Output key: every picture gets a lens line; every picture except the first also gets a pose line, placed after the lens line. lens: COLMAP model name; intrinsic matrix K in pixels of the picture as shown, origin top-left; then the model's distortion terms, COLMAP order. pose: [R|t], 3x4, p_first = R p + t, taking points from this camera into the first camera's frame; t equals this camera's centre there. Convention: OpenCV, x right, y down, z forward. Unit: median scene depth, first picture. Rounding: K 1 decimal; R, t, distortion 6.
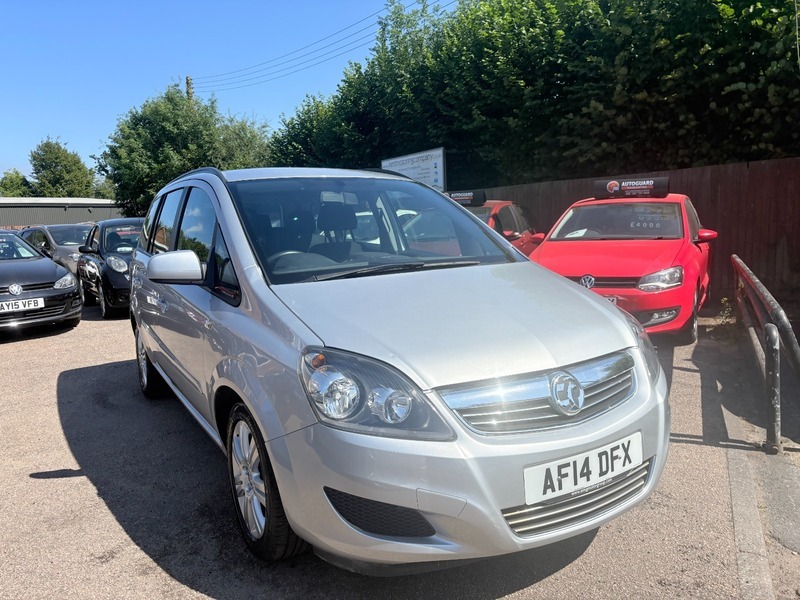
lens RADIAL K [[613.6, 0, 400.0], [0, 613.6, 315.2], [0, 0, 1]] dist [0.007363, 0.004454]
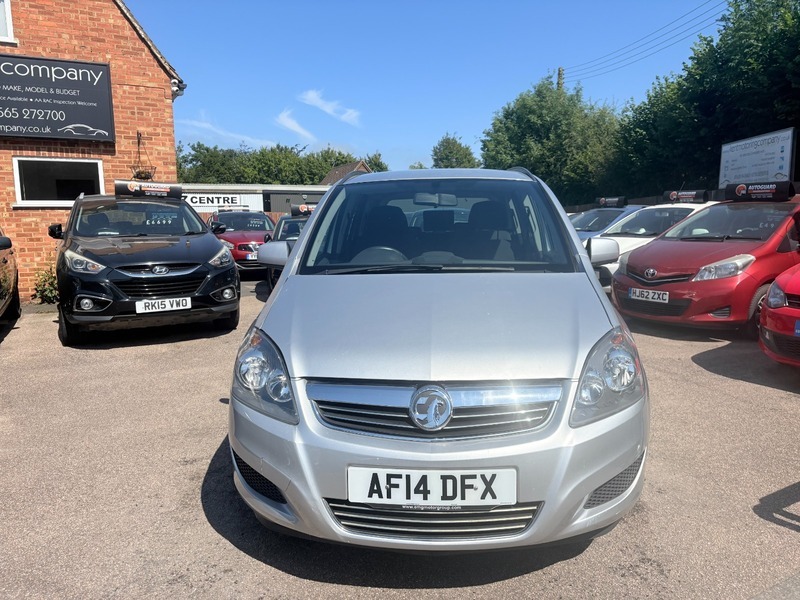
lens RADIAL K [[612.7, 0, 400.0], [0, 612.7, 300.0], [0, 0, 1]] dist [0.072739, -0.097007]
pose [[0.816516, 0.104408, -0.567803, 0.743190], [-0.105923, 0.993908, 0.030441, -0.069923], [0.567523, 0.035288, 0.822601, 0.138196]]
